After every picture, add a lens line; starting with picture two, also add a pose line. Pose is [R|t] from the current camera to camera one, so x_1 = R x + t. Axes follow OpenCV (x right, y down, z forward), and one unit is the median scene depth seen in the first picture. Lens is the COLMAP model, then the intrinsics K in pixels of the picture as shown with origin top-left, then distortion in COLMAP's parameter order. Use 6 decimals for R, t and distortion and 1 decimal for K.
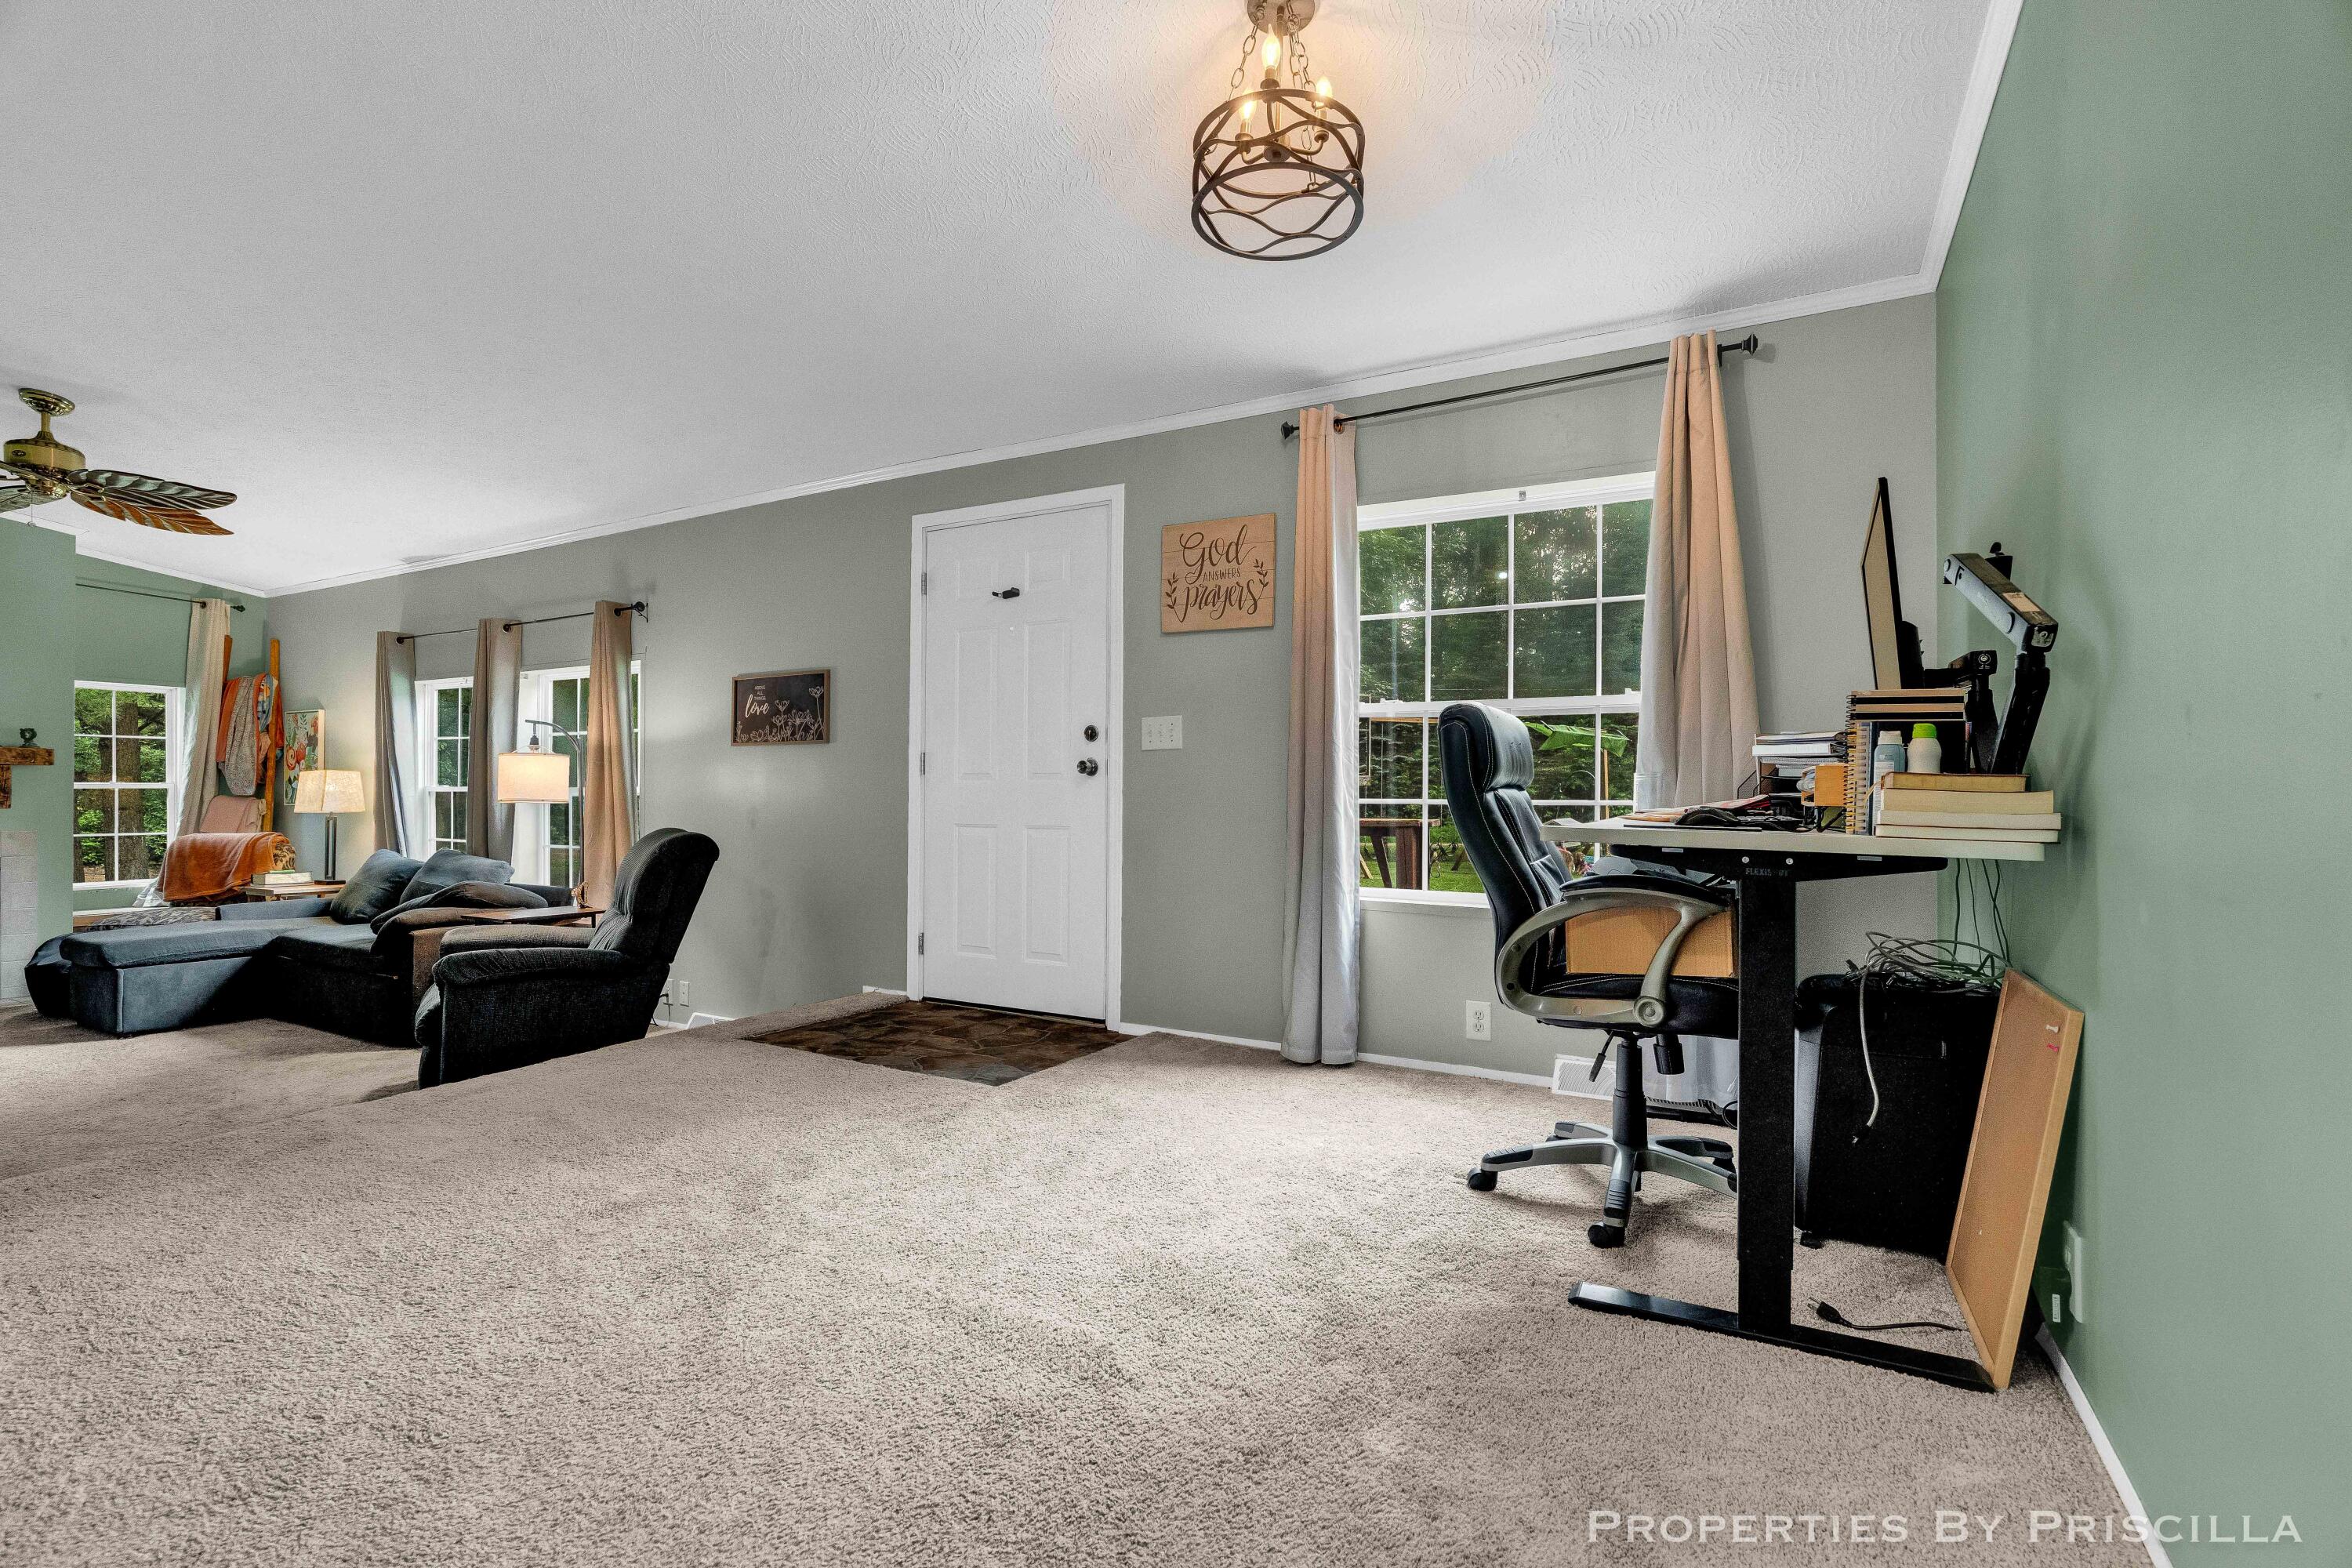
lens RADIAL K [[1057.5, 0, 1174.8], [0, 1057.5, 791.0], [0, 0, 1]] dist [-0.012207, 0.006885]
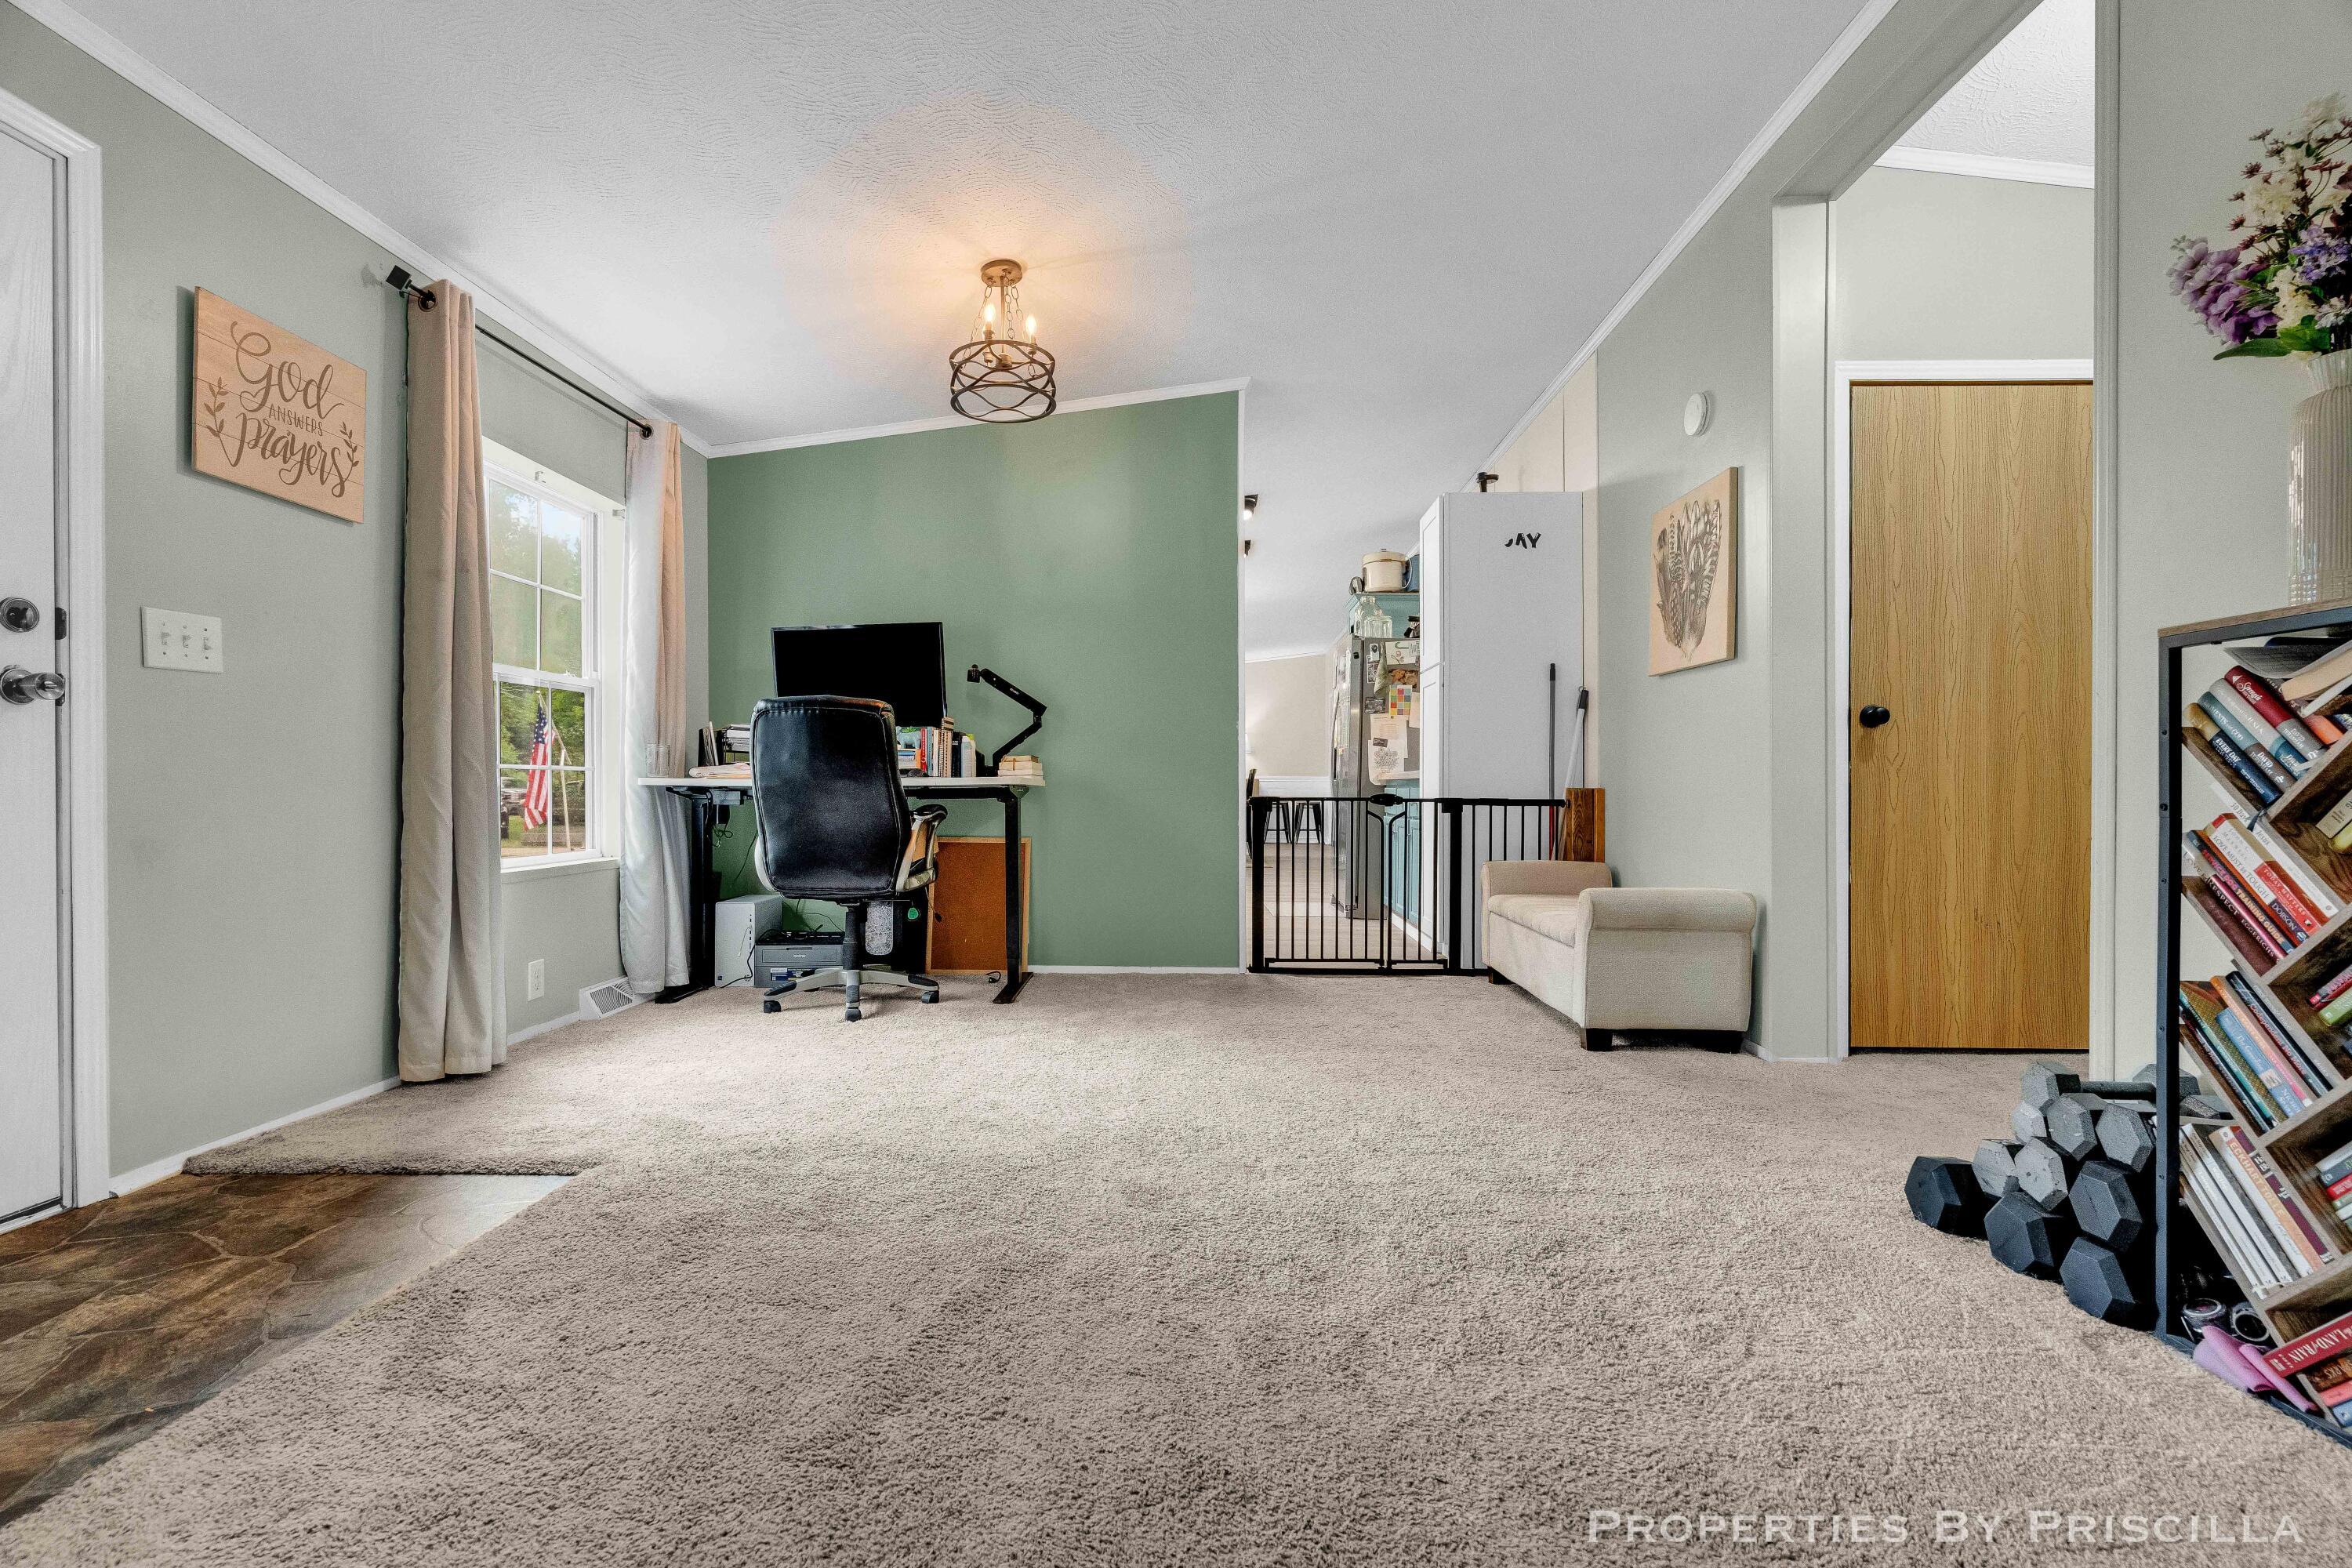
lens RADIAL K [[1060.1, 0, 1159.2], [0, 1060.1, 788.8], [0, 0, 1]] dist [-0.000419, 0.000872]
pose [[-0.444358, -0.008081, 0.895813, -0.538796], [-0.004608, 0.999967, 0.006734, 0.013649], [-0.895837, -0.001135, -0.444381, 0.548958]]
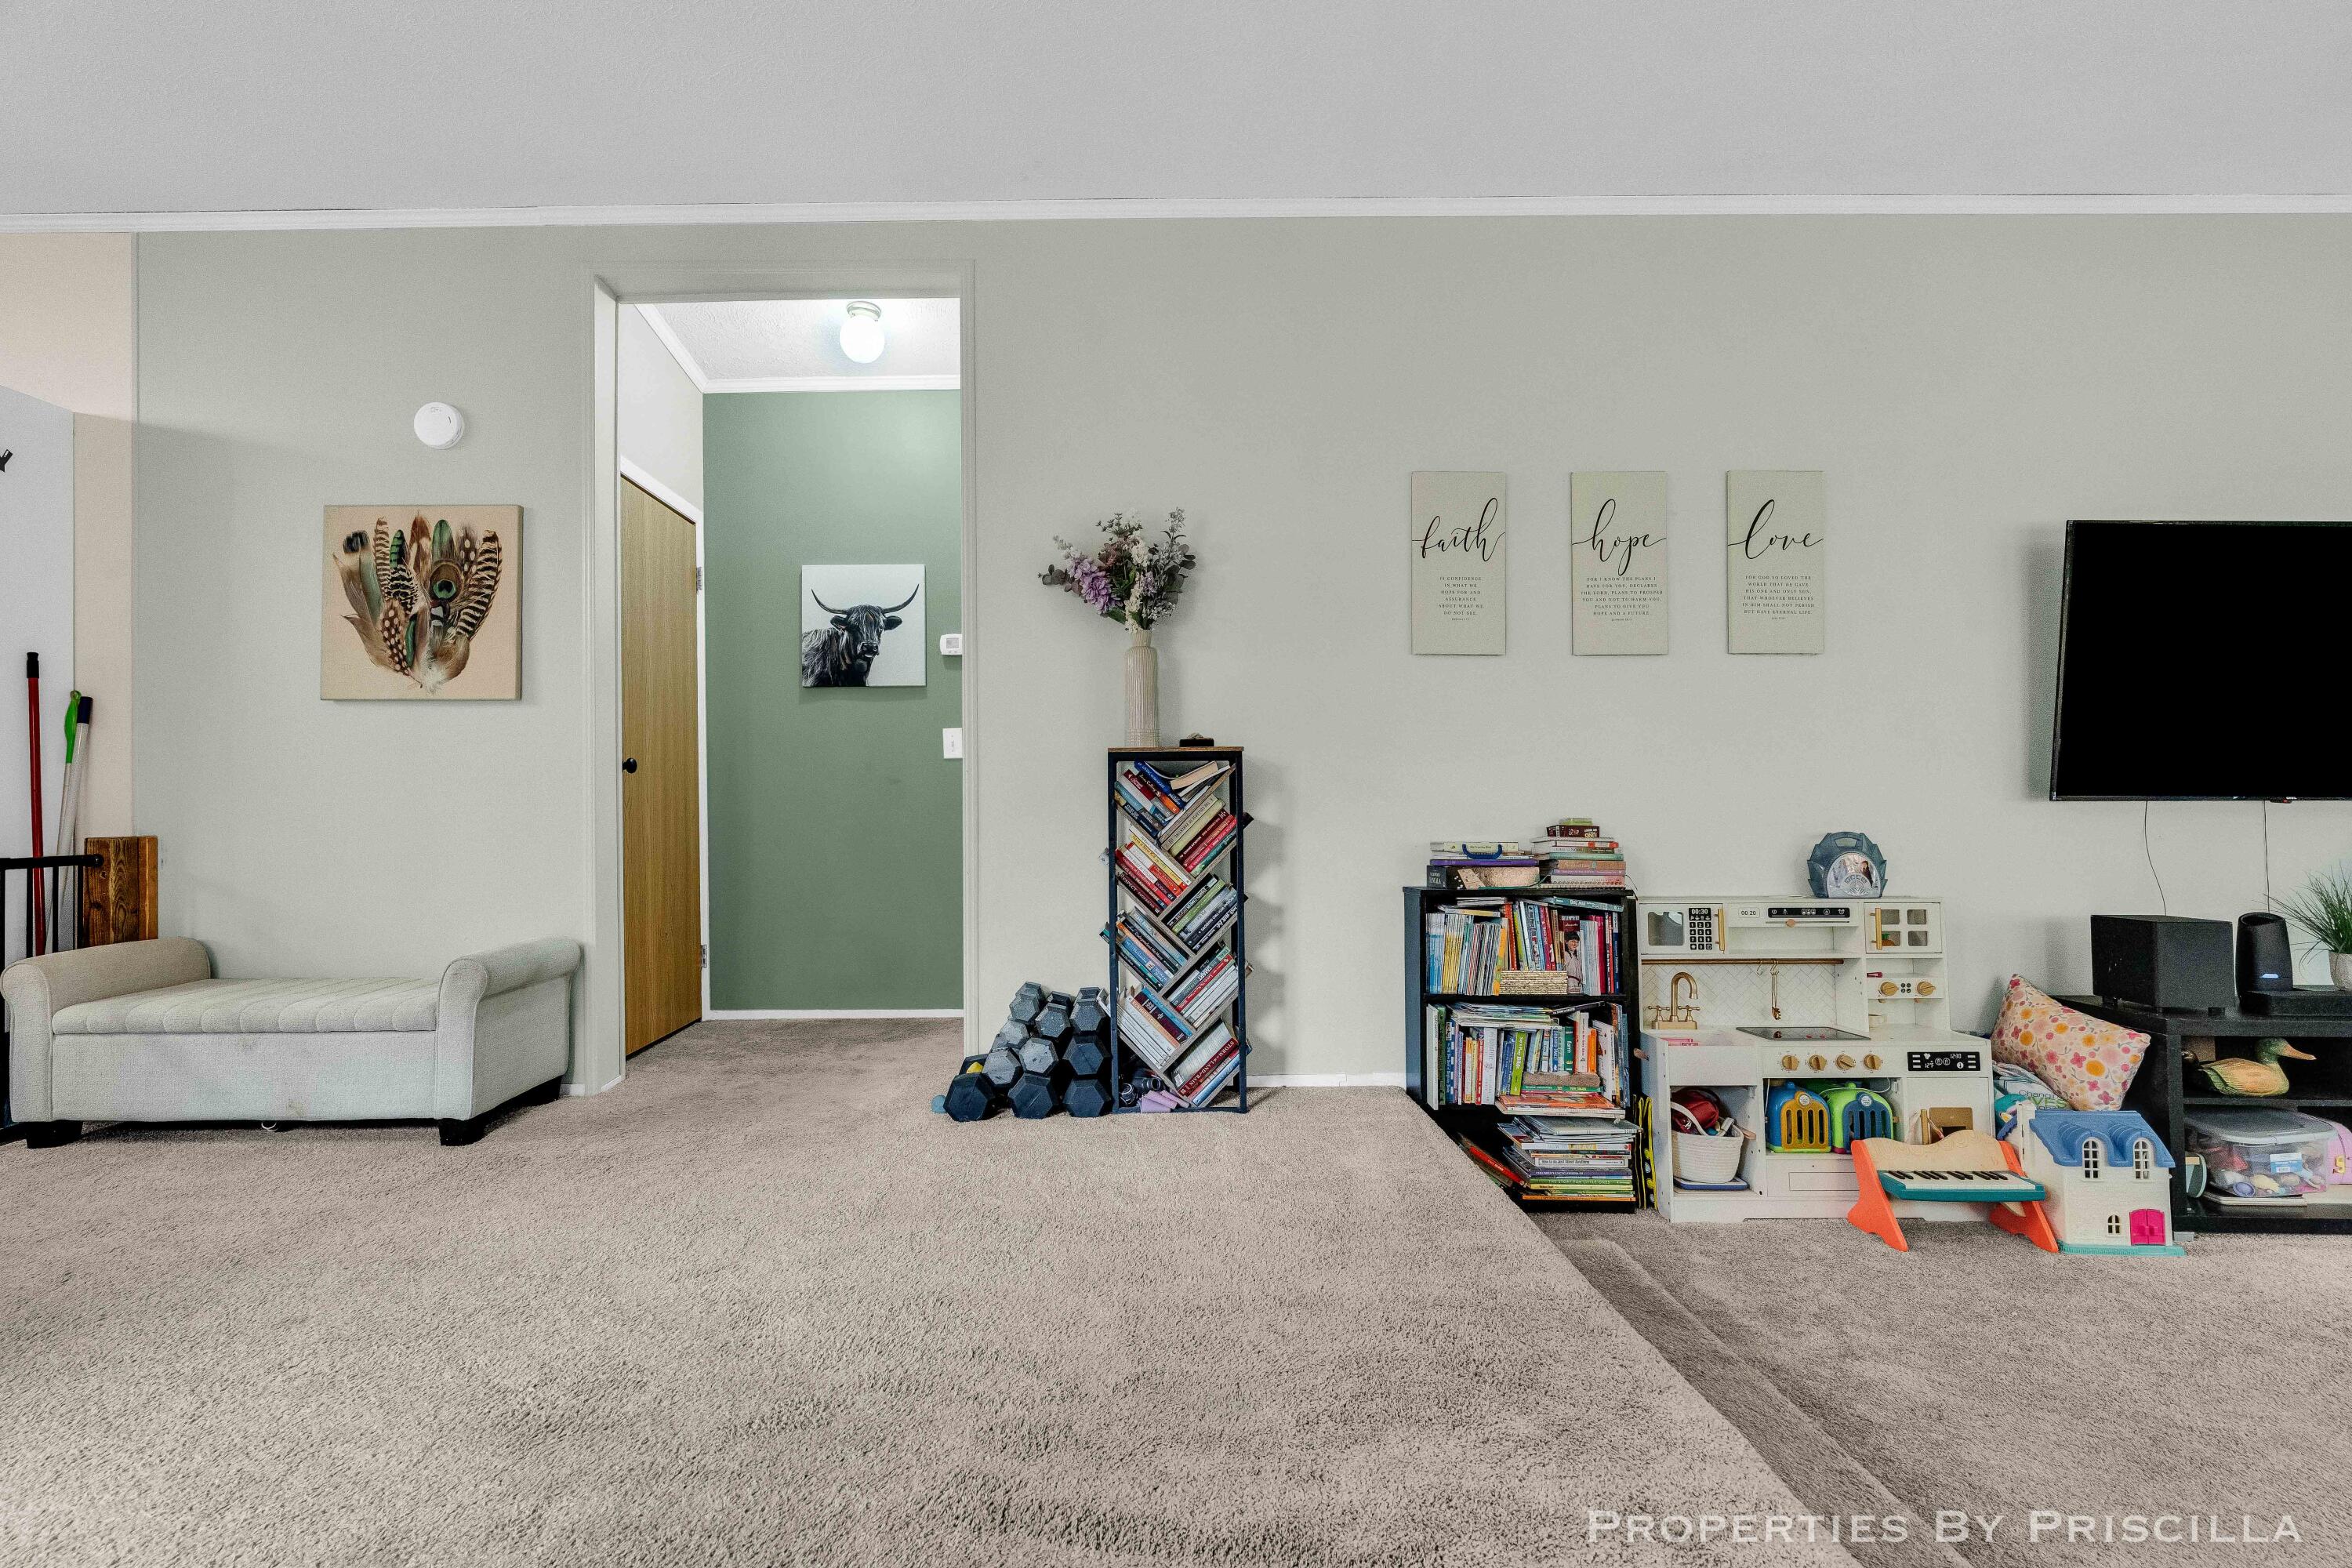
lens RADIAL K [[1076.3, 0, 1128.5], [0, 1076.3, 787.1], [0, 0, 1]] dist [0.000069, 0.000255]
pose [[-0.871151, -0.006110, -0.490977, -0.151548], [0.003246, 0.999829, -0.018201, 0.002288], [0.491004, -0.017450, -0.870982, 0.672546]]
